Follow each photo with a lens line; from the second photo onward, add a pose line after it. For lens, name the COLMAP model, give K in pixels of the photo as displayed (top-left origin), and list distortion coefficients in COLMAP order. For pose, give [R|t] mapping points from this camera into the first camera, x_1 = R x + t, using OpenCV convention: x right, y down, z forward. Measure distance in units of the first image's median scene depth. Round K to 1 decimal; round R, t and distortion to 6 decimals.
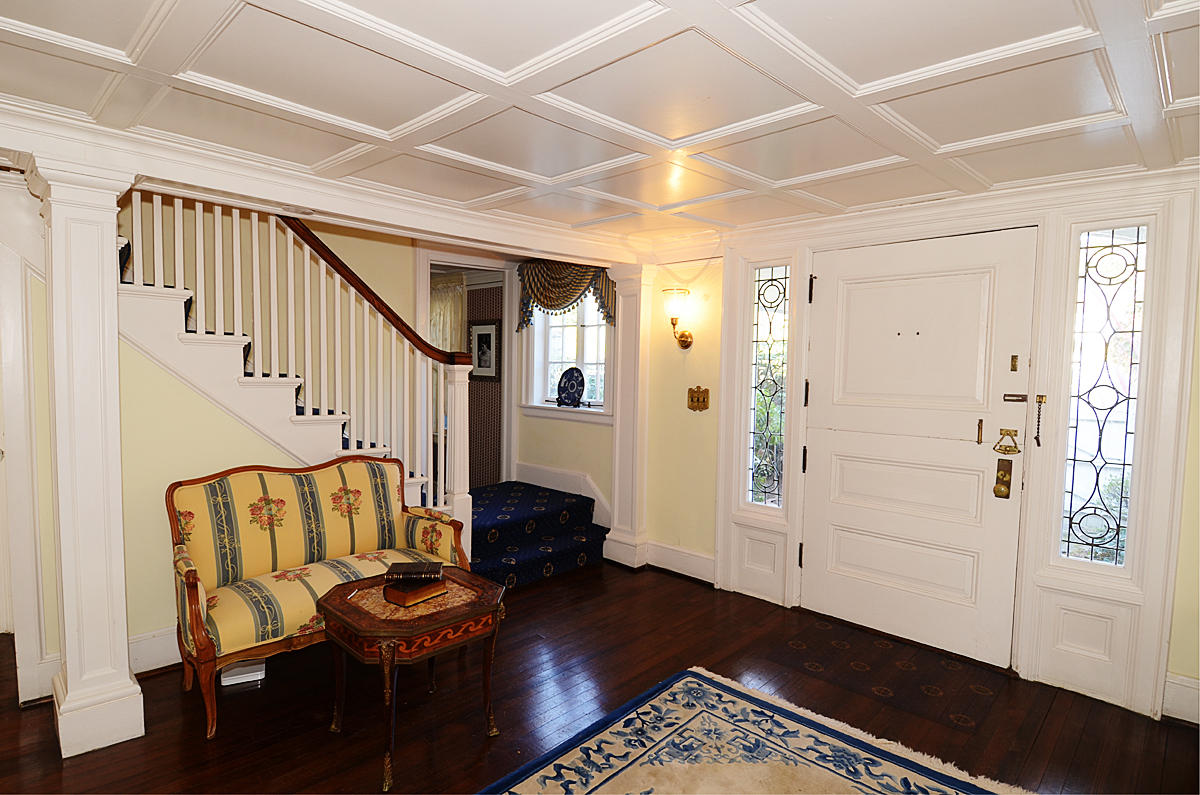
lens RADIAL K [[627.5, 0, 598.8], [0, 627.5, 401.0], [0, 0, 1]] dist [-0.033718, -0.006588]
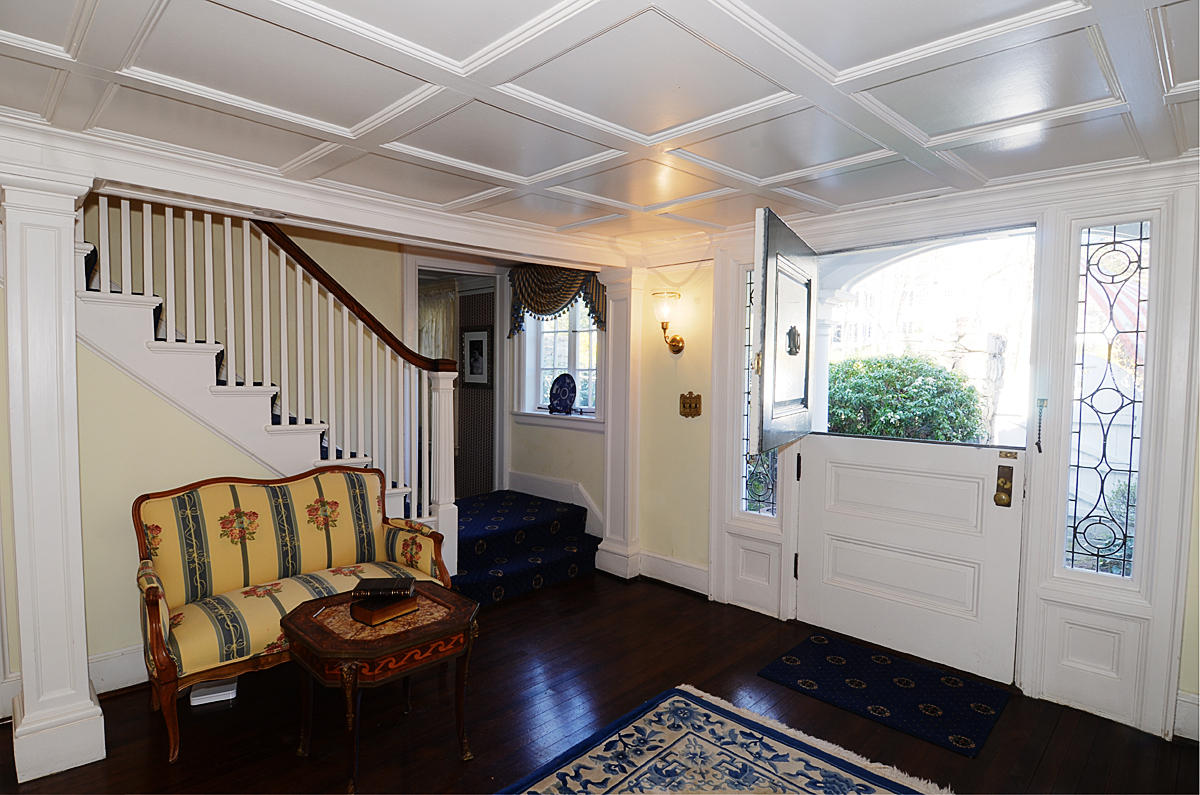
lens RADIAL K [[627.5, 0, 598.8], [0, 627.5, 400.0], [0, 0, 1]] dist [-0.033718, -0.006588]
pose [[0.999940, -0.006932, -0.008498, 0.038572], [0.006831, 0.999907, -0.011842, -0.001261], [0.008579, 0.011783, 0.999894, 0.038320]]
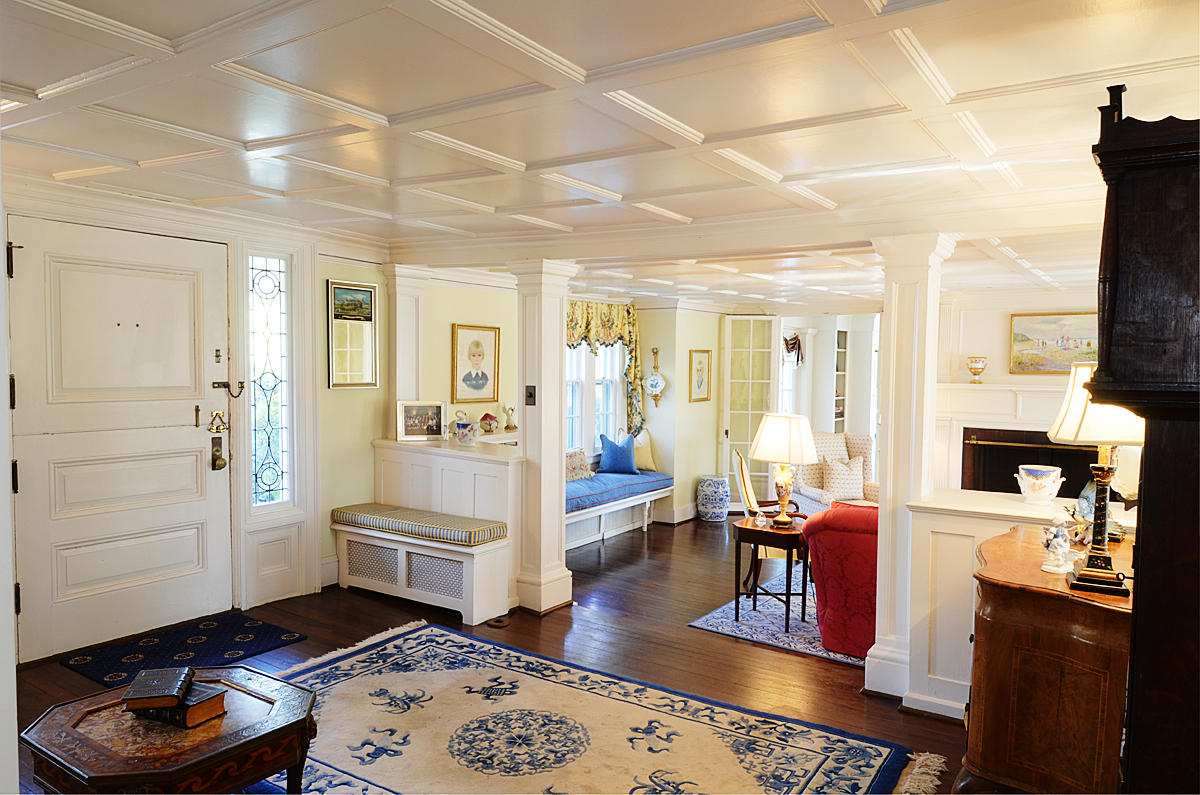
lens RADIAL K [[816.6, 0, 597.2], [0, 816.6, 399.9], [0, 0, 1]] dist [0.005913, 0.000390]
pose [[-0.195991, -0.067099, 0.978307, -1.089401], [0.034055, 0.996589, 0.075175, -0.075450], [-0.980014, 0.048050, -0.193037, 0.626096]]
